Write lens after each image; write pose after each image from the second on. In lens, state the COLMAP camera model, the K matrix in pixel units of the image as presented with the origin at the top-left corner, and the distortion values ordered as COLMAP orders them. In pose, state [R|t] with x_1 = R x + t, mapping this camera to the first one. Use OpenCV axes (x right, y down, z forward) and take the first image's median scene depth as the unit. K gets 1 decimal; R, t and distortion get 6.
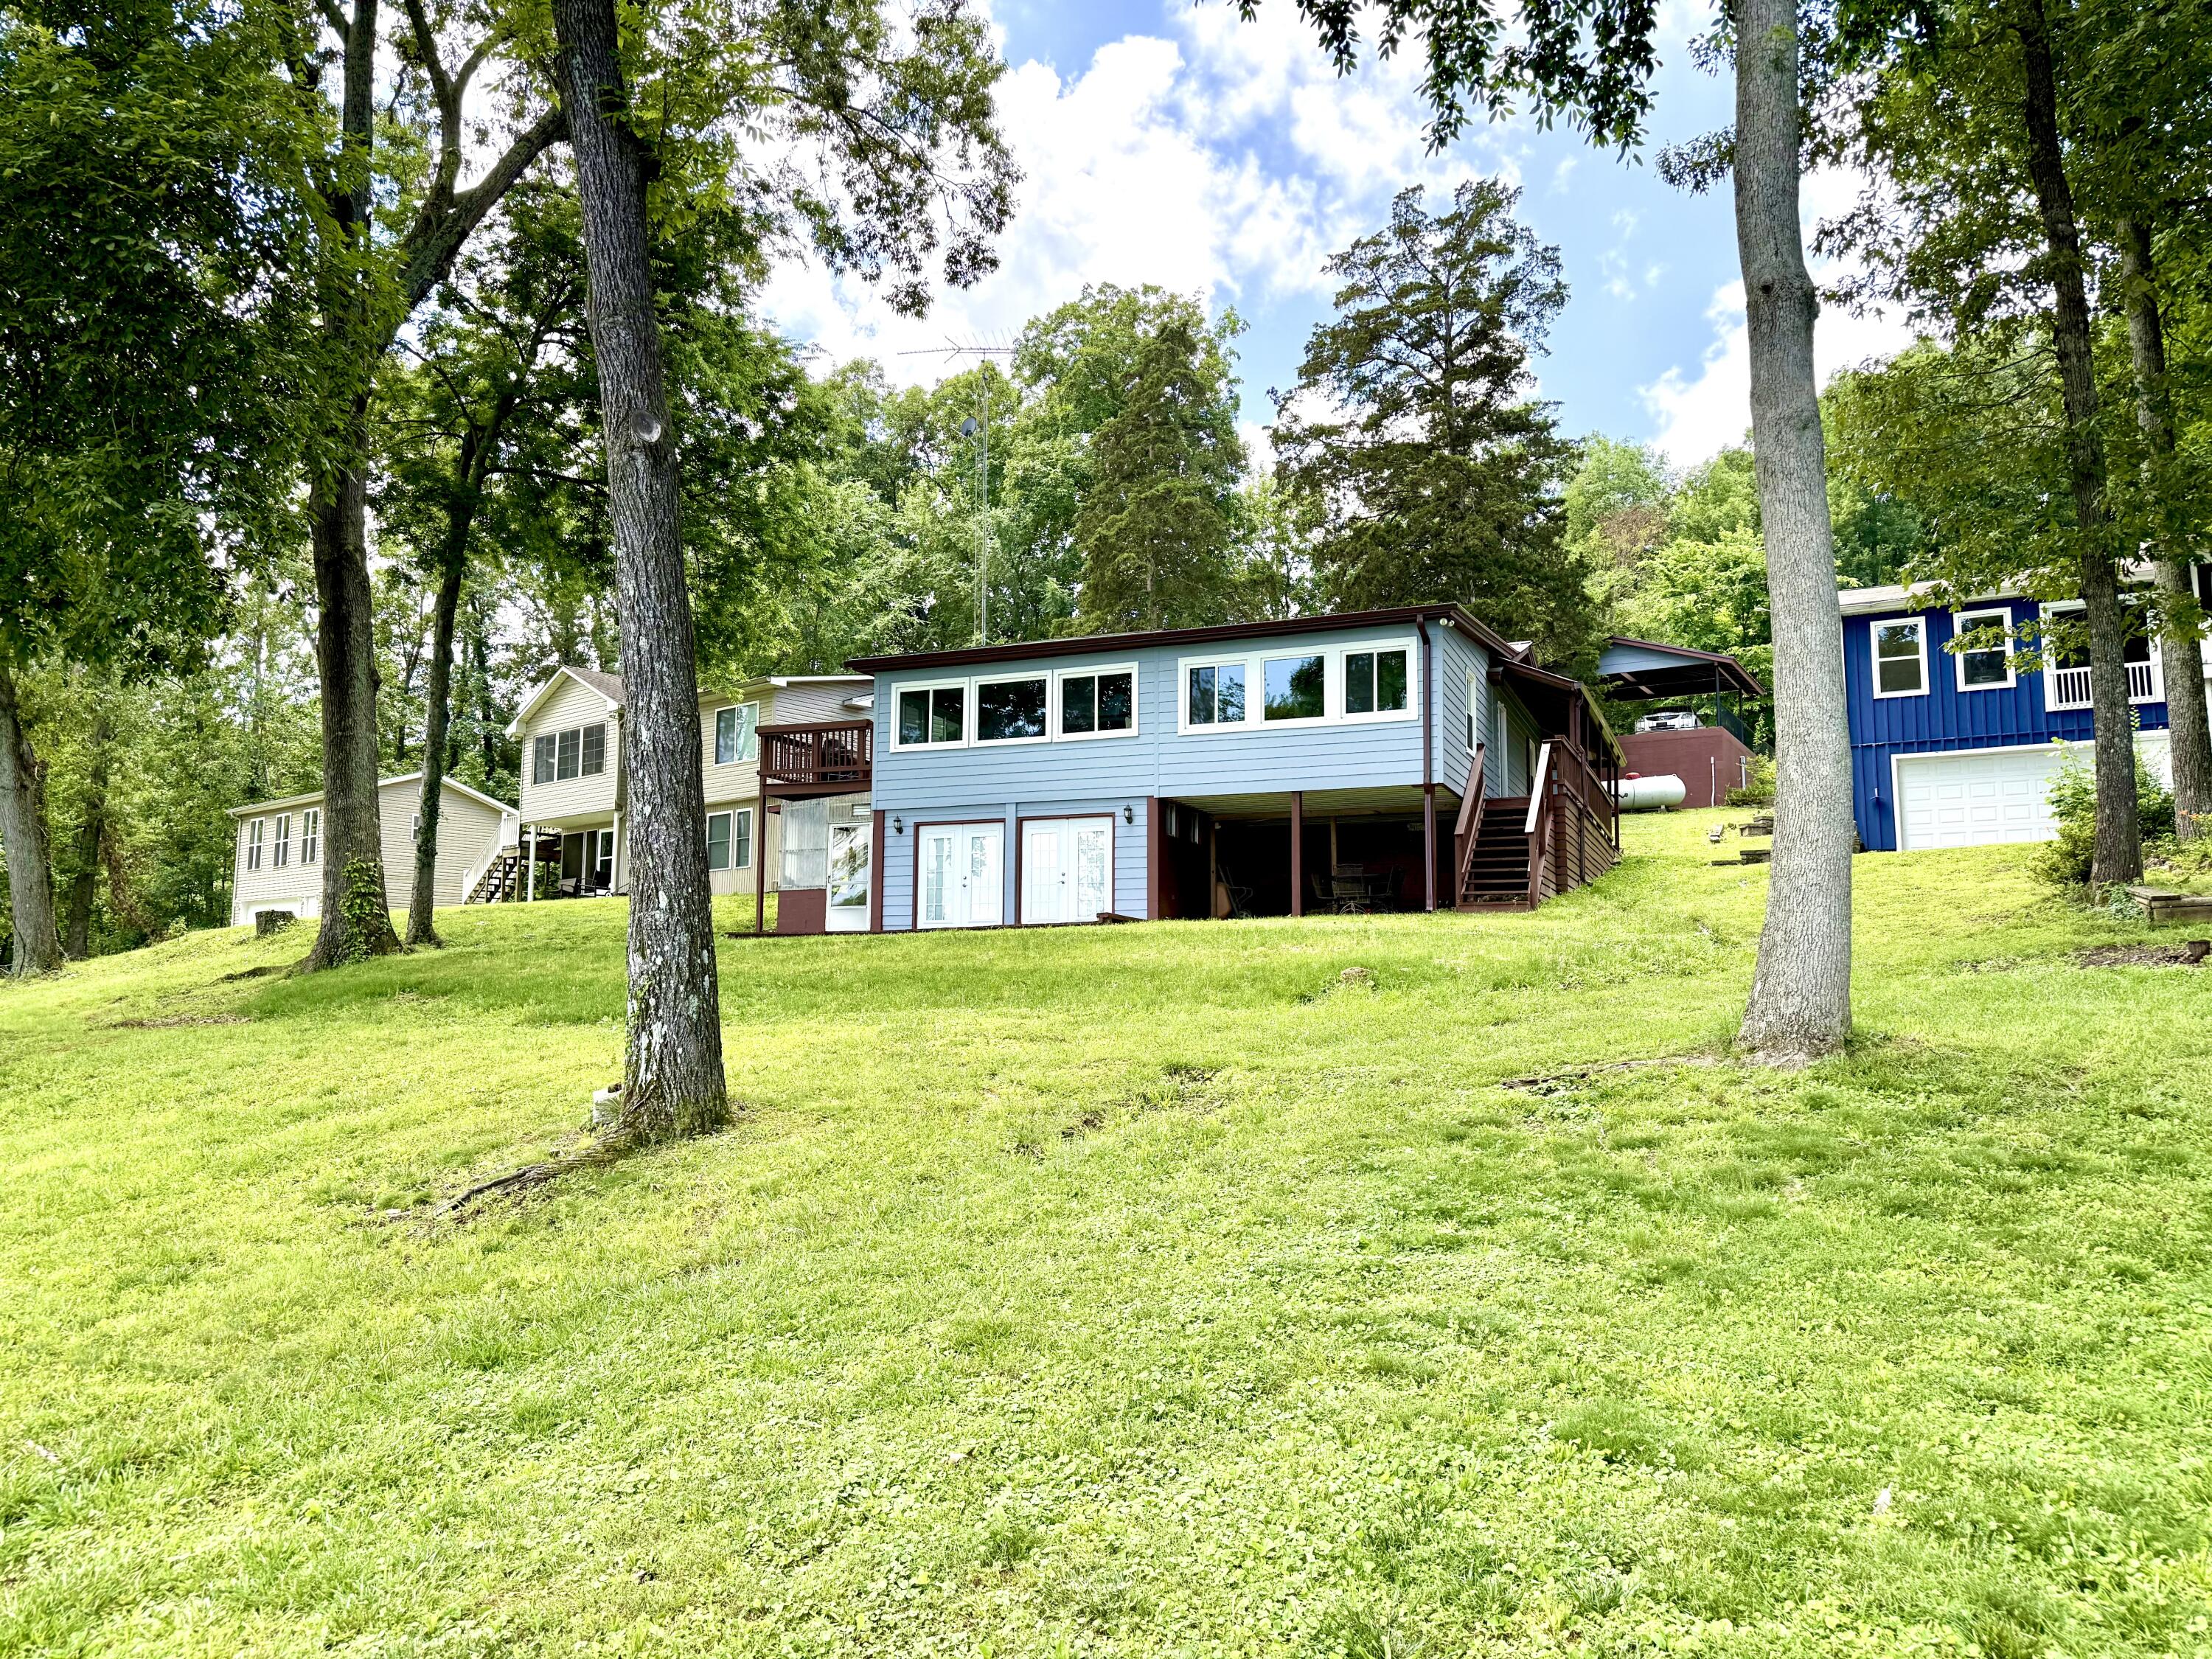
lens RADIAL K [[1572.9, 0, 1105.7], [0, 1572.9, 838.5], [0, 0, 1]] dist [0.038862, -0.002790]
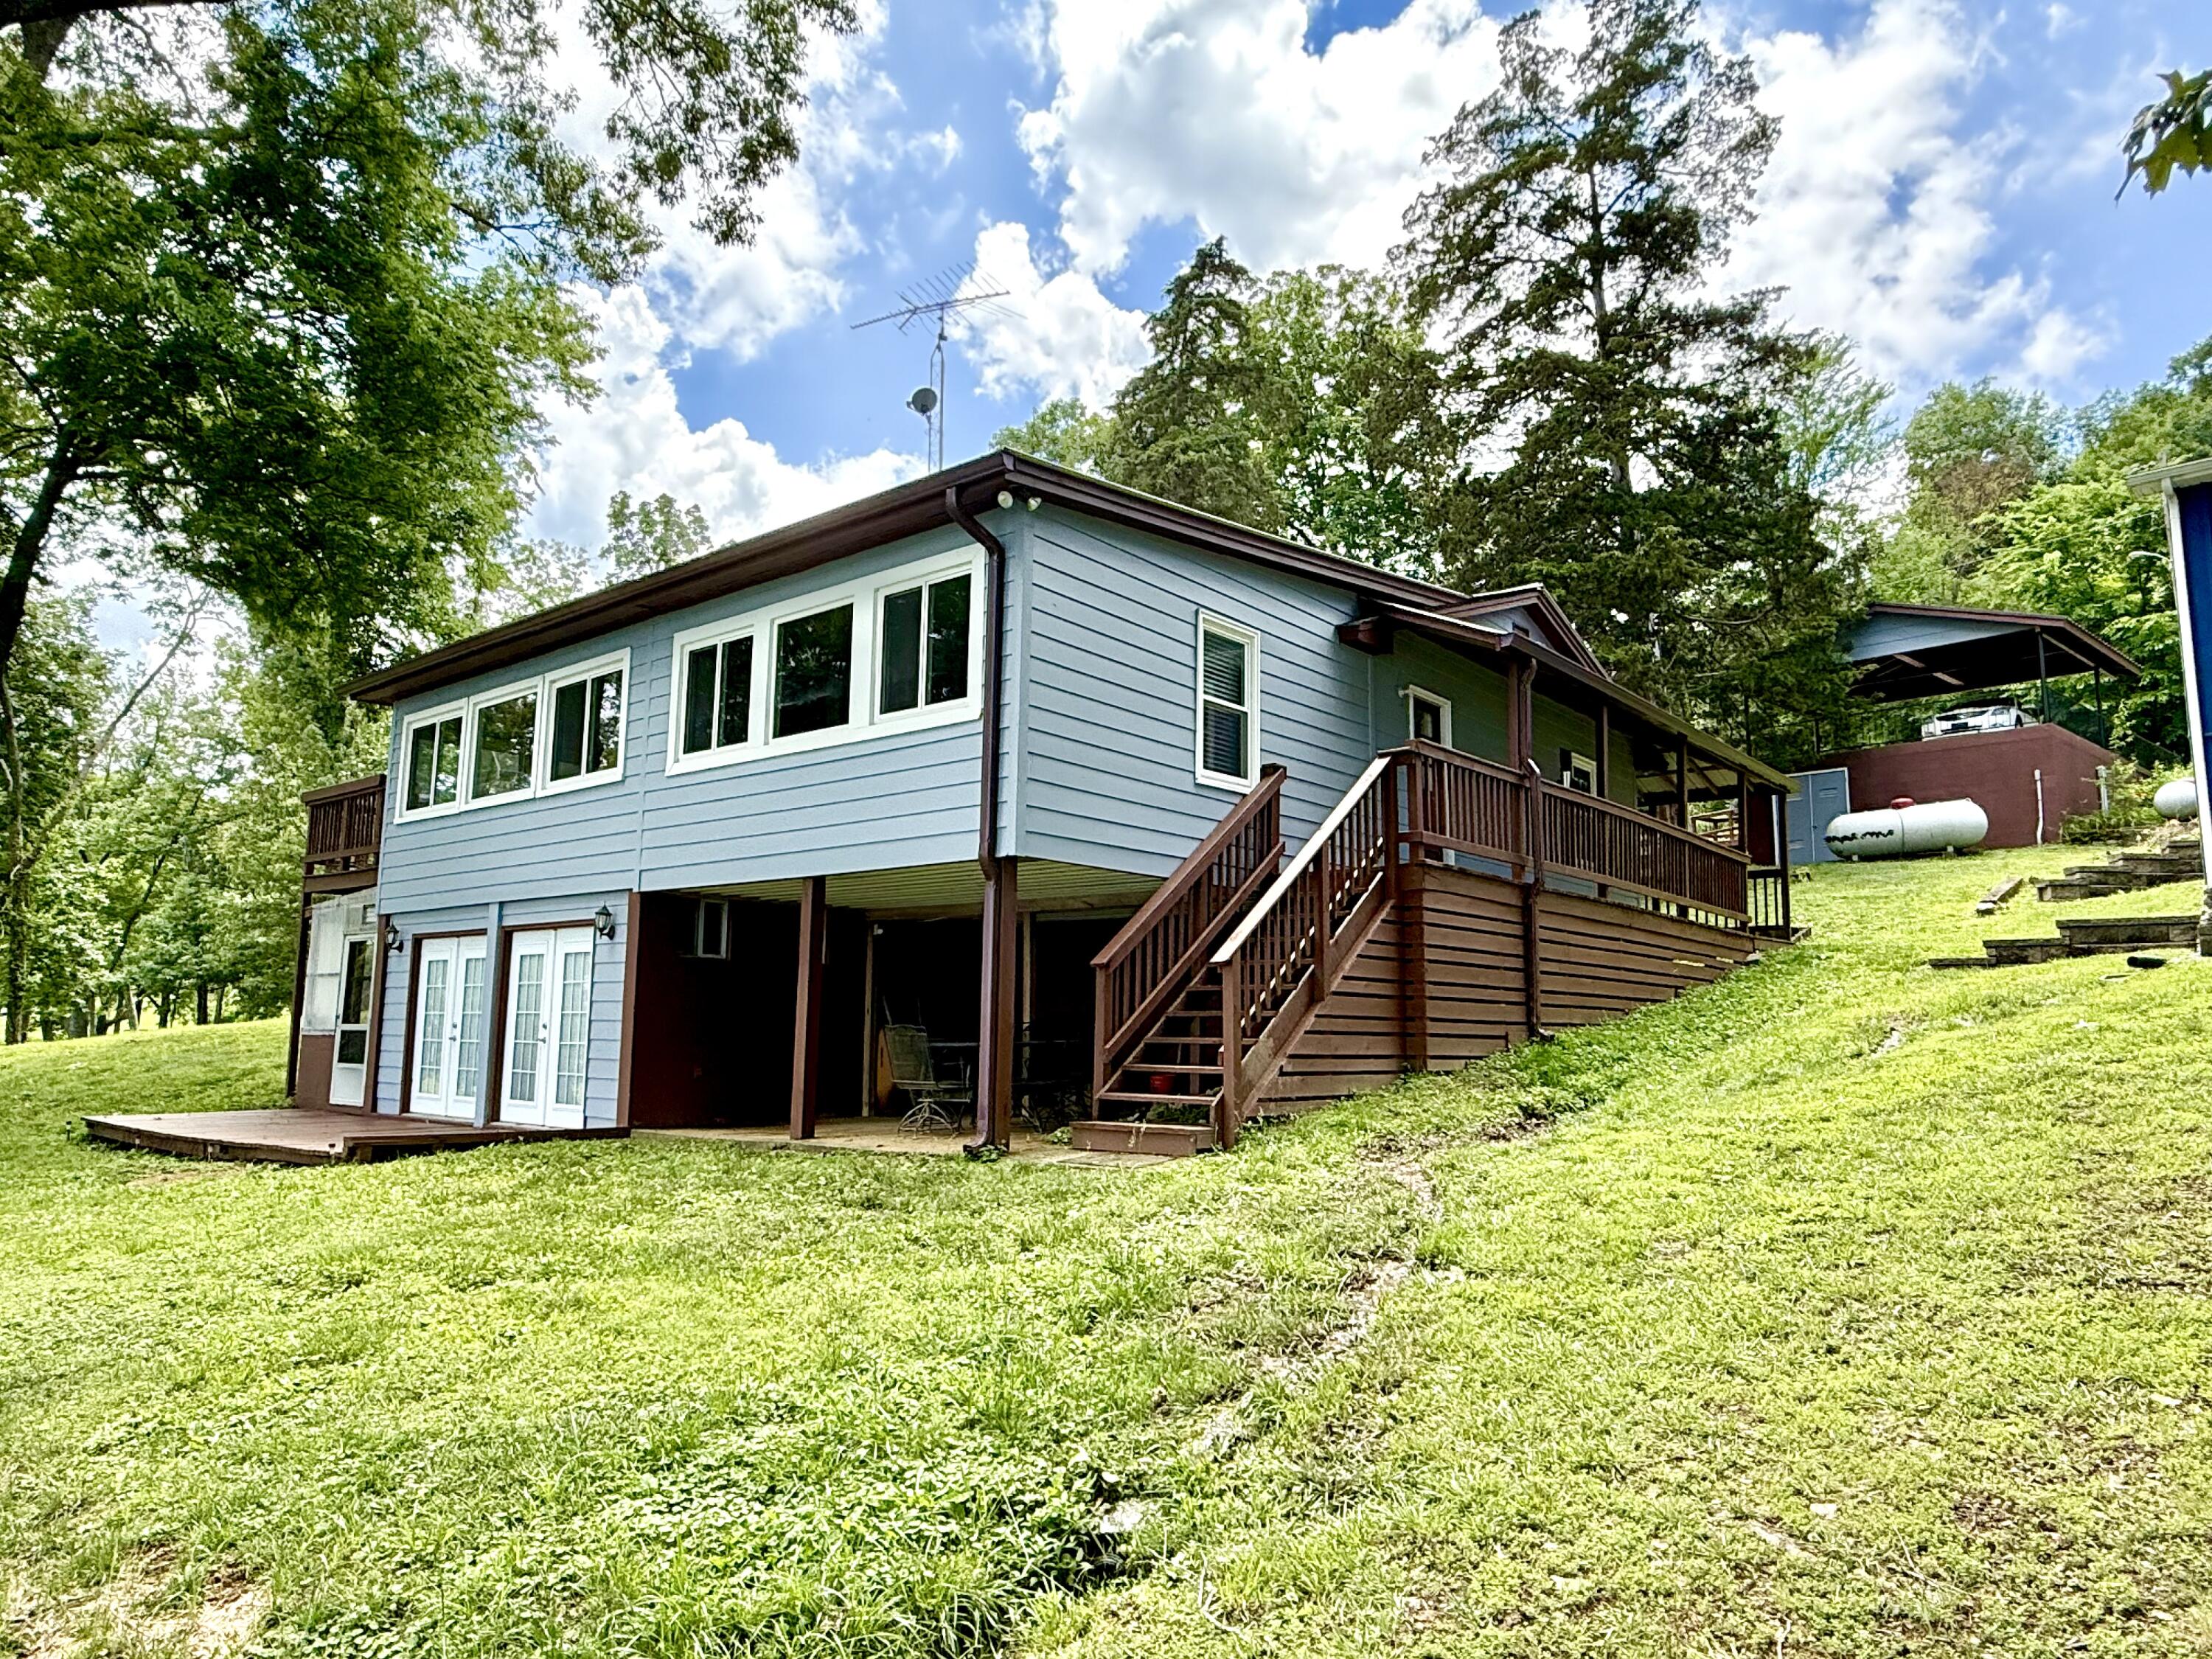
lens RADIAL K [[1403.2, 0, 1108.0], [0, 1403.2, 830.1], [0, 0, 1]] dist [0.010206, 0.003244]
pose [[0.954960, -0.035429, -0.294613, 0.317498], [0.025283, 0.998951, -0.038177, -0.023554], [0.295656, 0.029008, 0.954854, 0.556182]]
